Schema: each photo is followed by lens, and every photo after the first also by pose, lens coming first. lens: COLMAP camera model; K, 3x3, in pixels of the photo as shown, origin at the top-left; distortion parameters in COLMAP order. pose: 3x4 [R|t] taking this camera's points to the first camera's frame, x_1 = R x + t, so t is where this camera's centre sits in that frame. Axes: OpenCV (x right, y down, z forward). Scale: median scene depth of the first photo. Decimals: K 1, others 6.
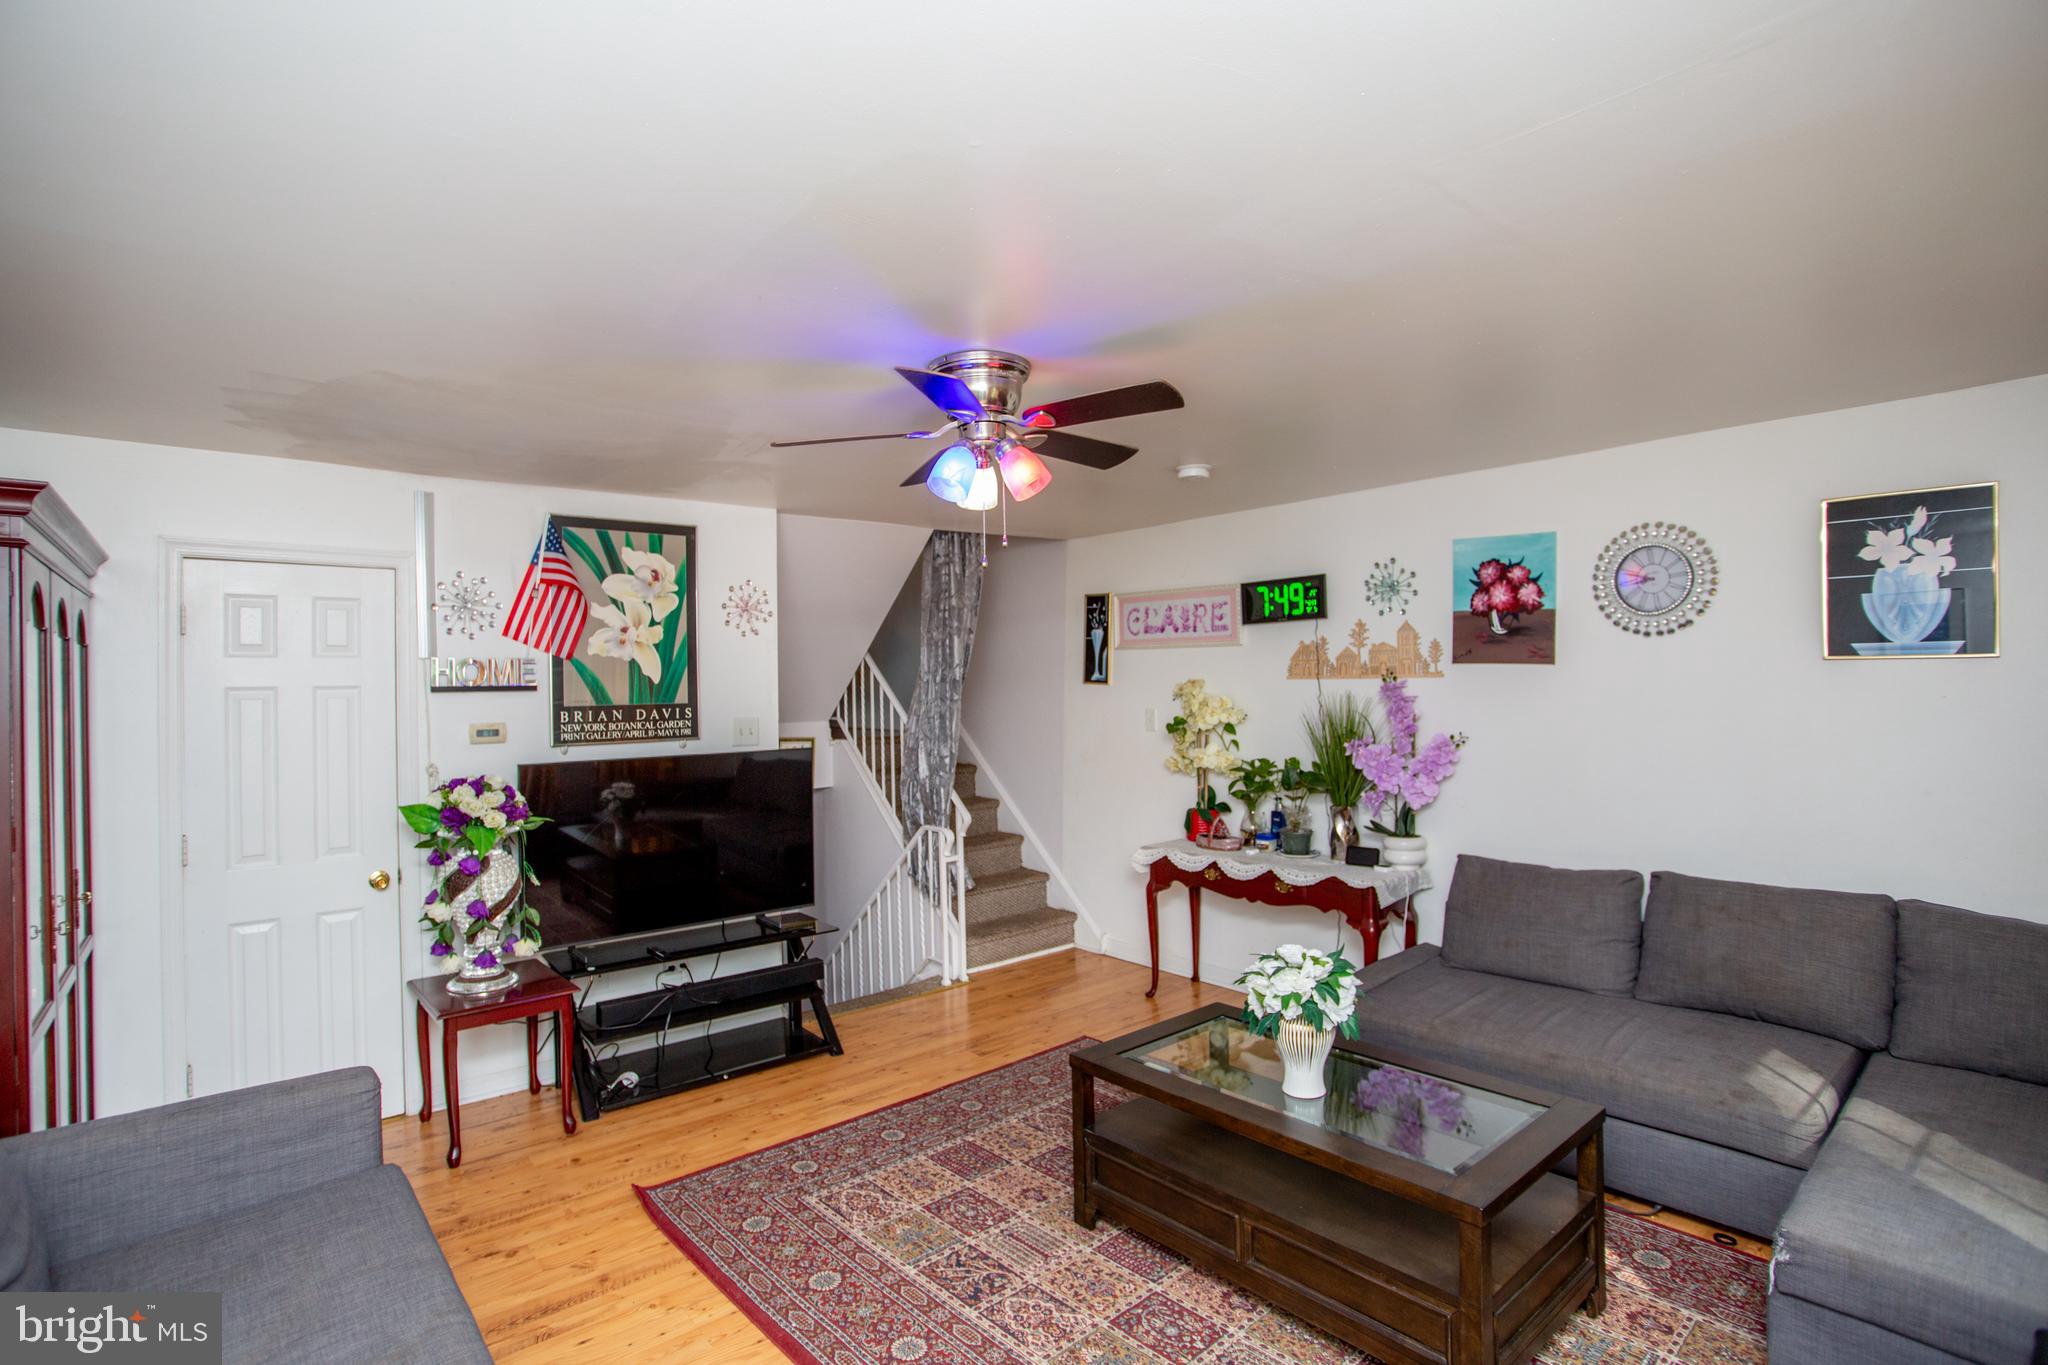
lens RADIAL K [[993.5, 0, 1028.2], [0, 993.5, 678.6], [0, 0, 1]] dist [-0.072820, 0.030134]
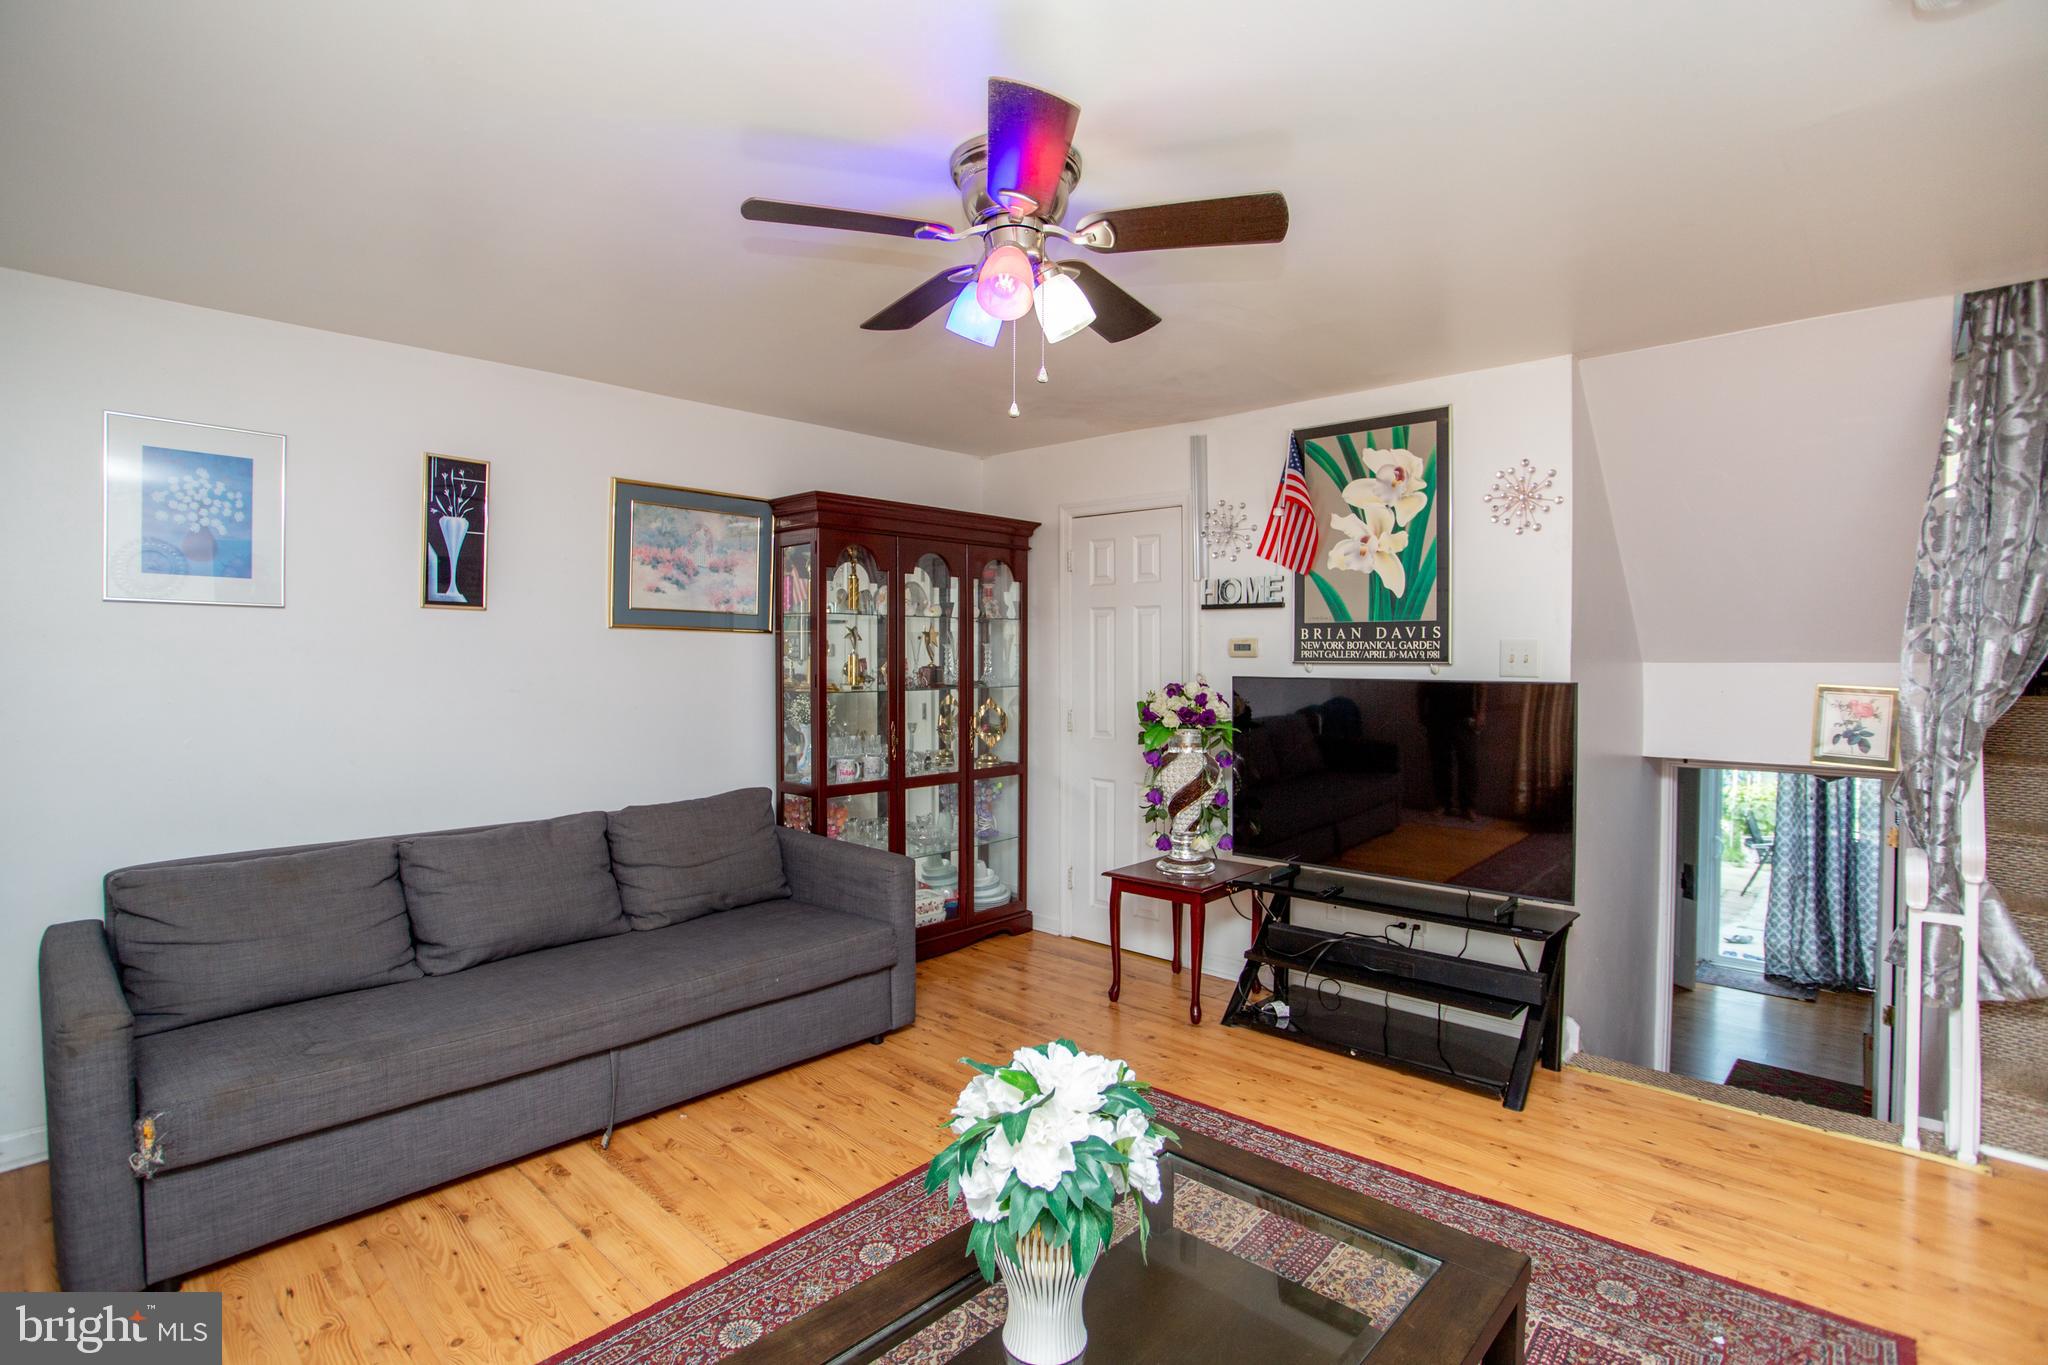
lens RADIAL K [[993.5, 0, 1021.5], [0, 993.5, 679.4], [0, 0, 1]] dist [-0.072820, 0.030134]
pose [[0.108836, 0.042004, -0.993172, 0.468432], [0.001418, 0.999099, 0.042410, 0.040845], [0.994059, -0.006024, 0.108679, 0.584116]]
